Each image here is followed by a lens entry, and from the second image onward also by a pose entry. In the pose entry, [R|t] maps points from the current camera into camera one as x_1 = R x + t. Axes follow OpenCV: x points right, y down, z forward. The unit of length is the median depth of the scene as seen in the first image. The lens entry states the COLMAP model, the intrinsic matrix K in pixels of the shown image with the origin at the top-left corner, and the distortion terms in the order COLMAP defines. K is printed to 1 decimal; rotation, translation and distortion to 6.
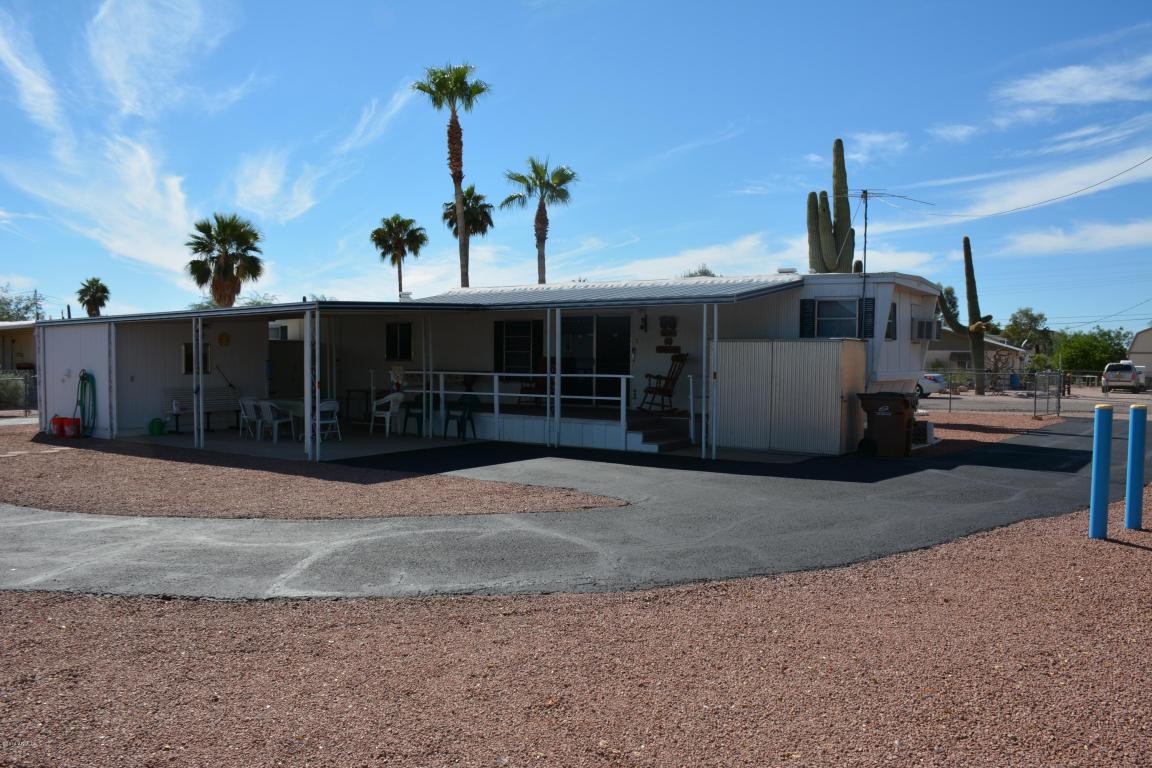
lens RADIAL K [[896.9, 0, 573.1], [0, 896.9, 402.8], [0, 0, 1]] dist [-0.152806, 0.099954]
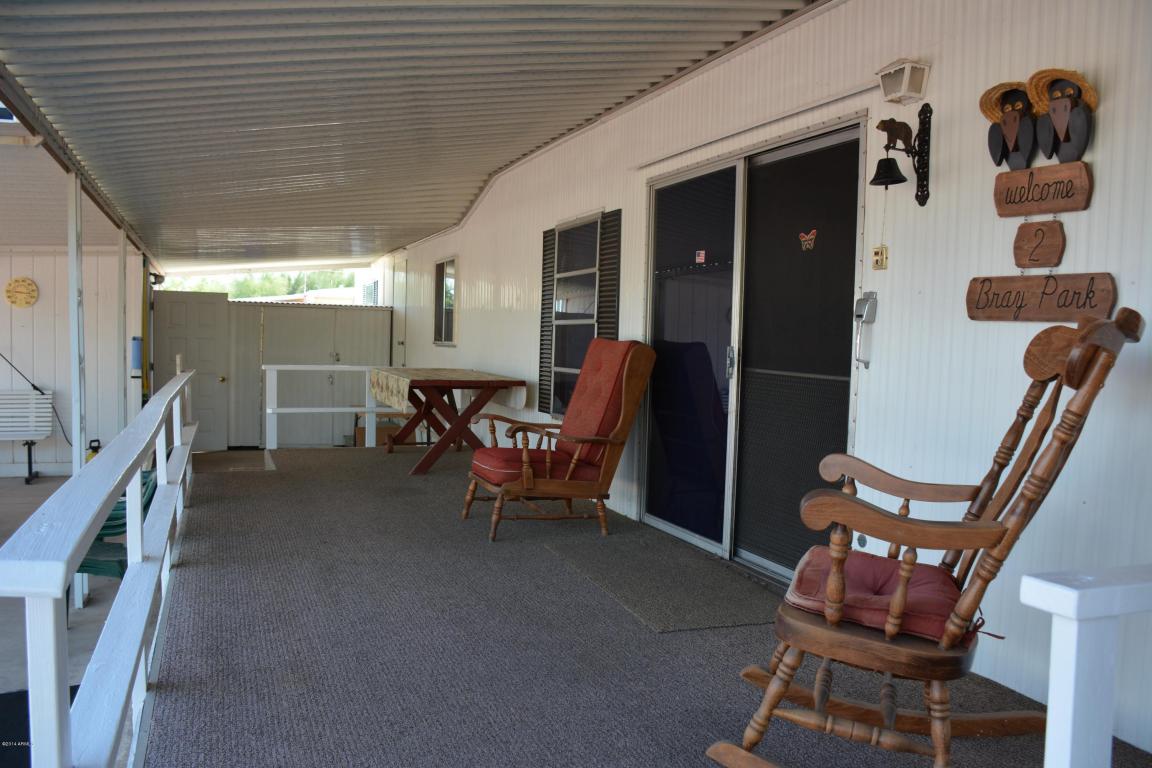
lens RADIAL K [[896.9, 0, 574.4], [0, 896.9, 389.6], [0, 0, 1]] dist [-0.152806, 0.099954]
pose [[0.833325, 0.047028, -0.550779, 0.127061], [-0.049639, 0.998715, 0.010171, -0.042432], [0.550550, 0.018864, 0.834589, 0.858581]]
